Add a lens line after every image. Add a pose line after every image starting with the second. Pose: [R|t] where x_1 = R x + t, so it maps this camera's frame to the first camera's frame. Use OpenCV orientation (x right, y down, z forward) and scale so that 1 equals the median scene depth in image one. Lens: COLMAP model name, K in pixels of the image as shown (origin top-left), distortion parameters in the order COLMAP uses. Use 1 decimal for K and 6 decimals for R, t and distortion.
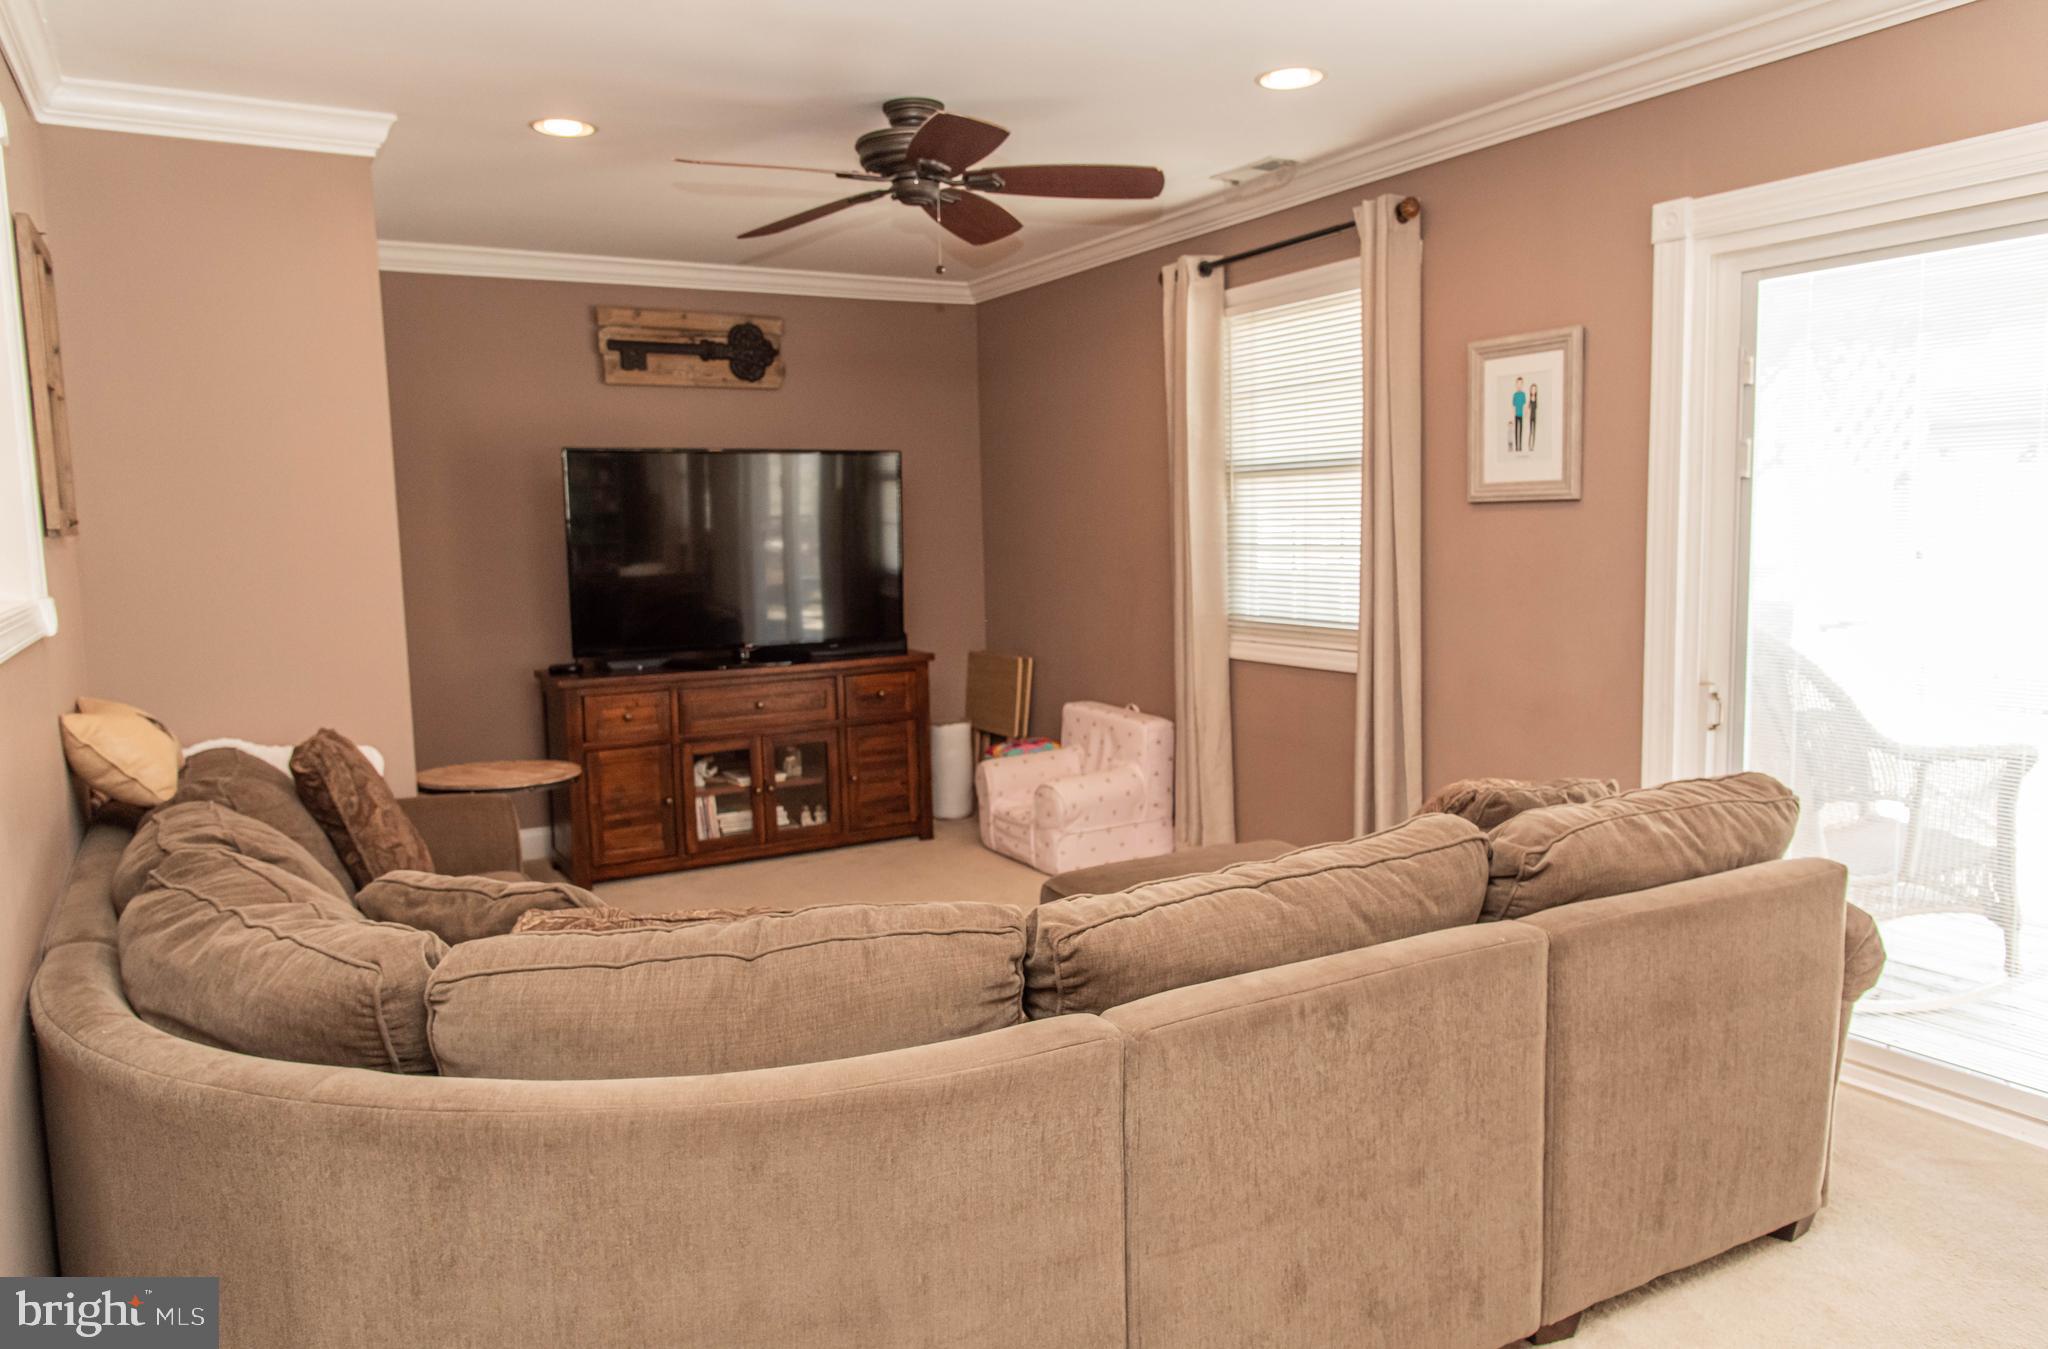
lens RADIAL K [[1368.4, 0, 1032.4], [0, 1368.4, 665.4], [0, 0, 1]] dist [0.014961, -0.017152]
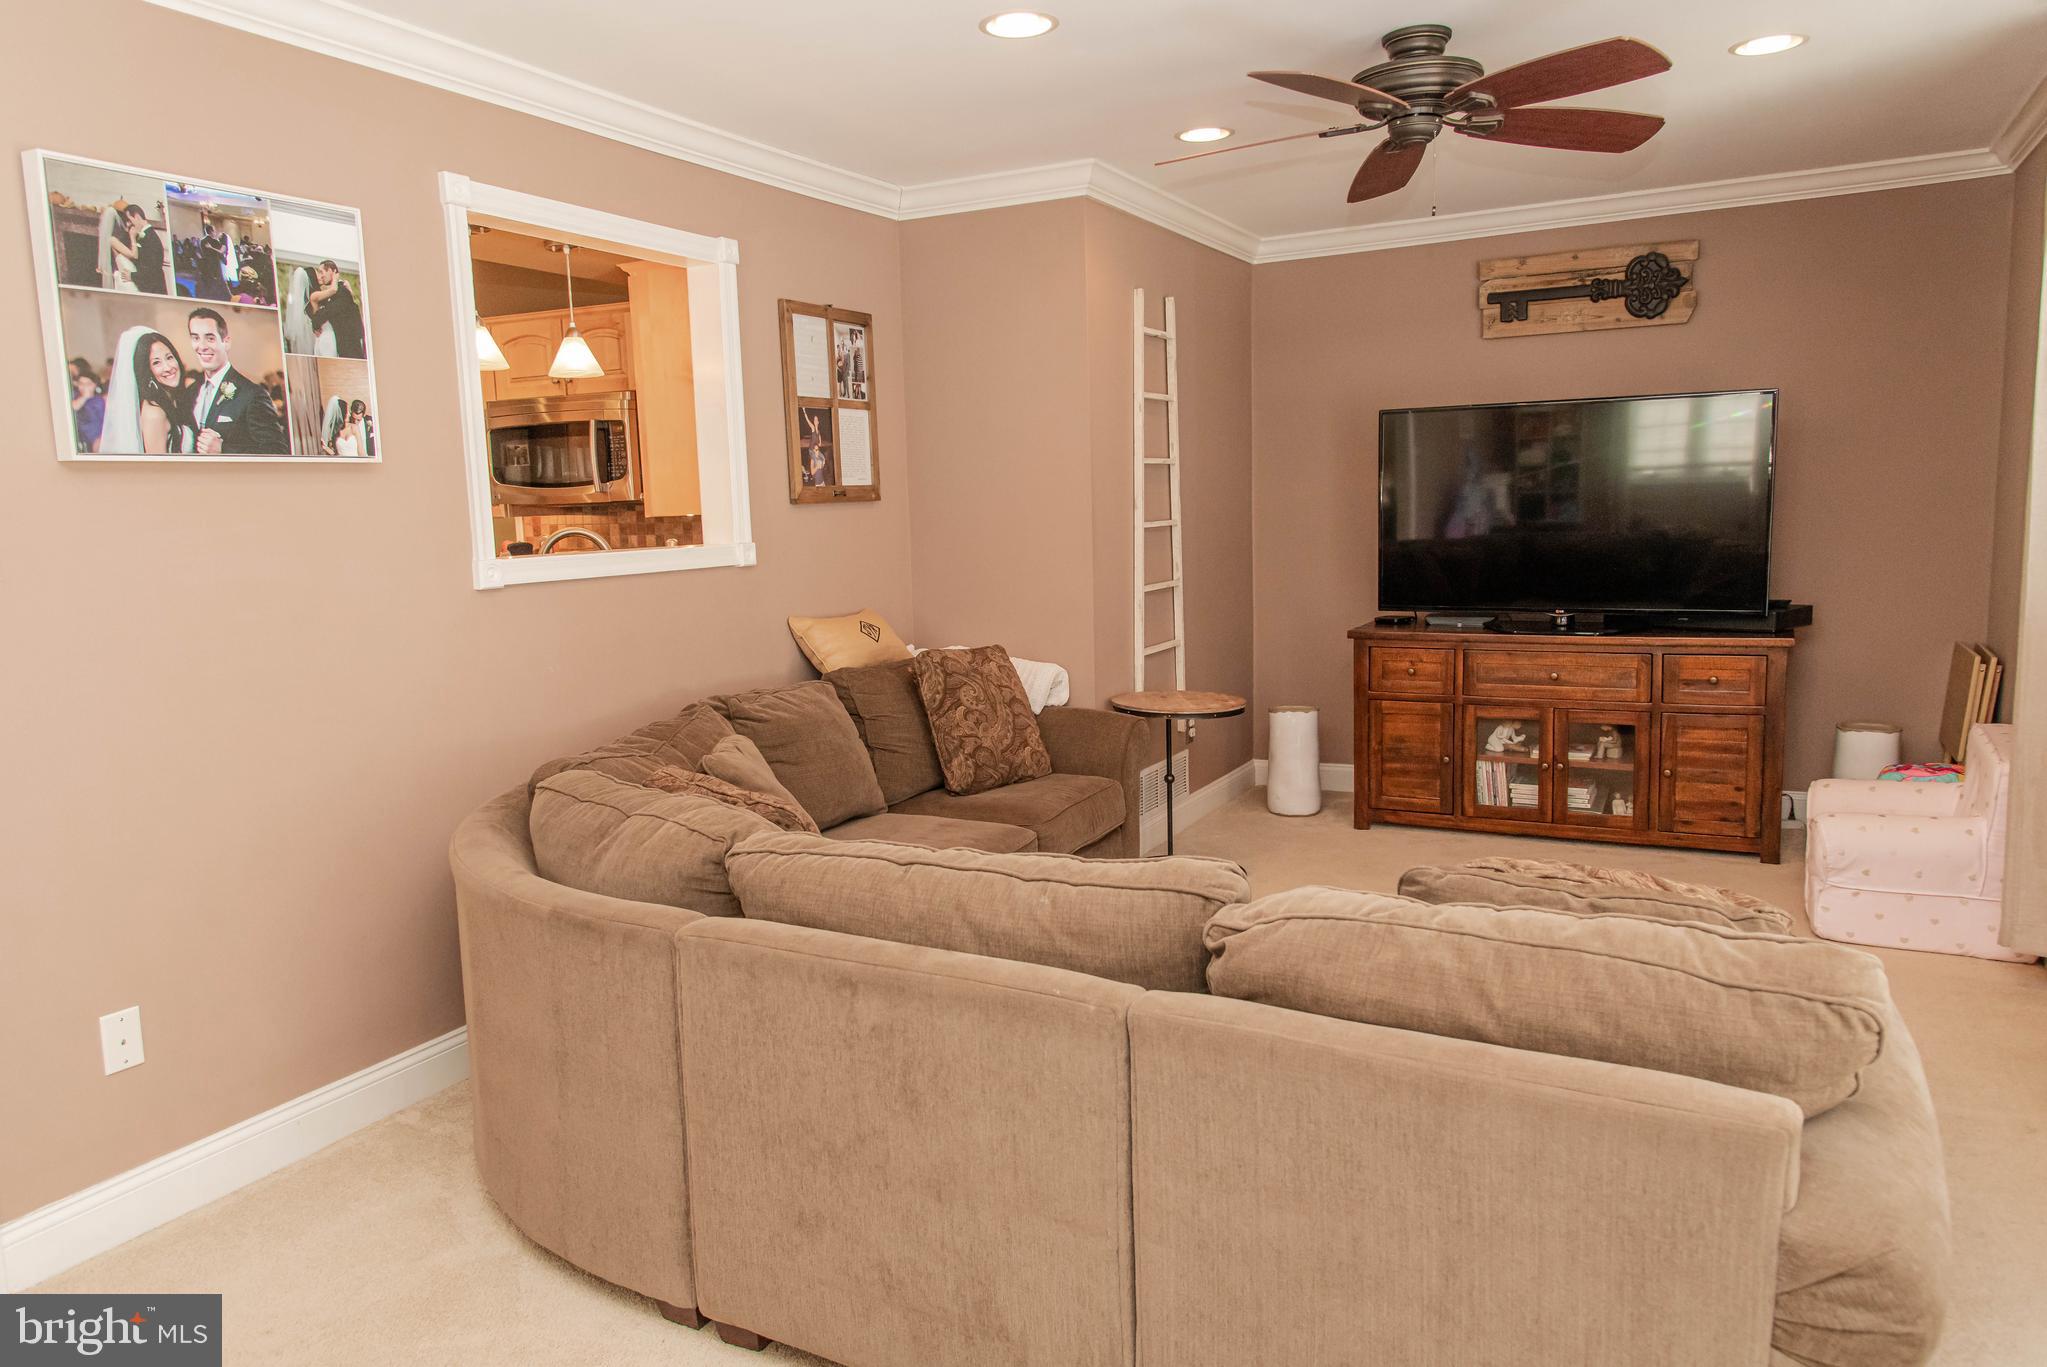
lens RADIAL K [[1367.7, 0, 1033.1], [0, 1367.7, 690.1], [0, 0, 1]] dist [0.014961, -0.017152]
pose [[0.529217, 0.122840, -0.839547, 0.393814], [-0.070311, 0.992411, 0.100885, -0.030048], [0.845568, 0.005639, 0.533837, 0.194838]]
